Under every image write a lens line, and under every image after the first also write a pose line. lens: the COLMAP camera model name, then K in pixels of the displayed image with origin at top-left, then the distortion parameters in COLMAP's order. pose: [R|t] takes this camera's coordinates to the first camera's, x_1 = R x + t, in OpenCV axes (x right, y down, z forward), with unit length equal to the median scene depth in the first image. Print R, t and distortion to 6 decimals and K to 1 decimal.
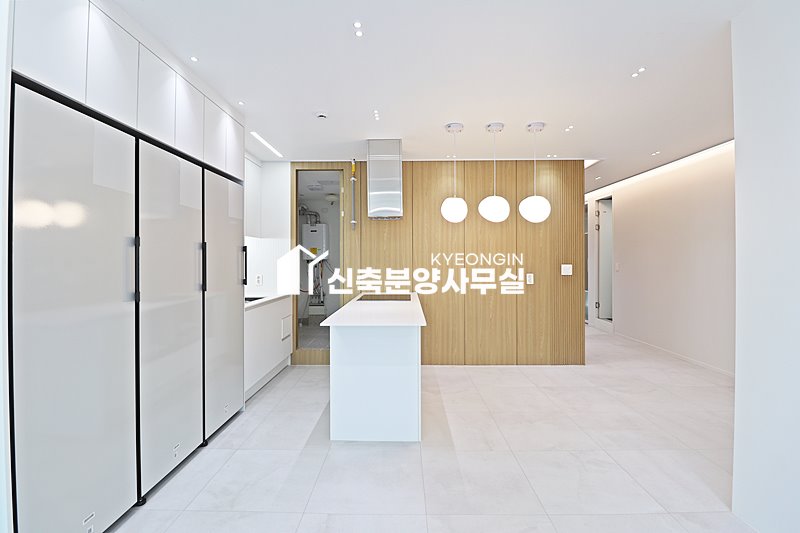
lens RADIAL K [[370.5, 0, 399.3], [0, 370.5, 258.7], [0, 0, 1]] dist [-0.003315, -0.011117]
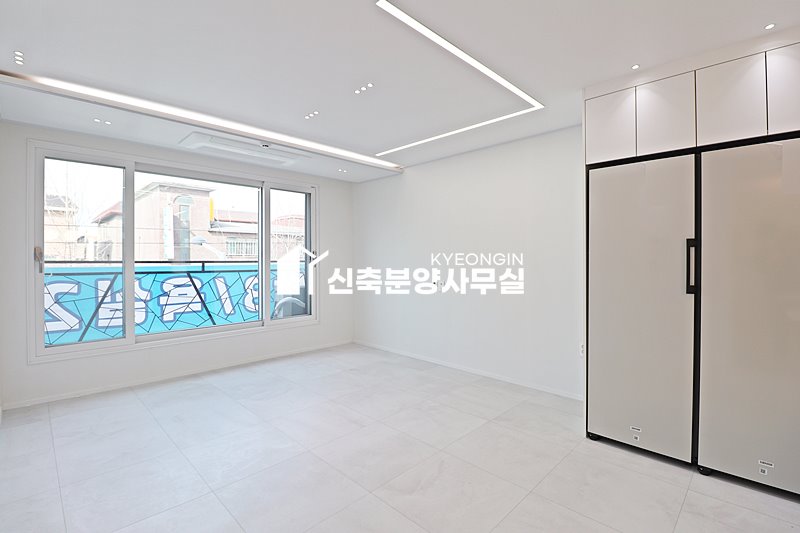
lens RADIAL K [[370.5, 0, 401.1], [0, 370.5, 260.8], [0, 0, 1]] dist [-0.003315, -0.011117]
pose [[-0.689854, 0.007924, -0.723905, 0.326866], [0.003894, 0.999966, 0.007235, -0.000390], [0.723938, 0.002172, -0.689862, 0.475549]]
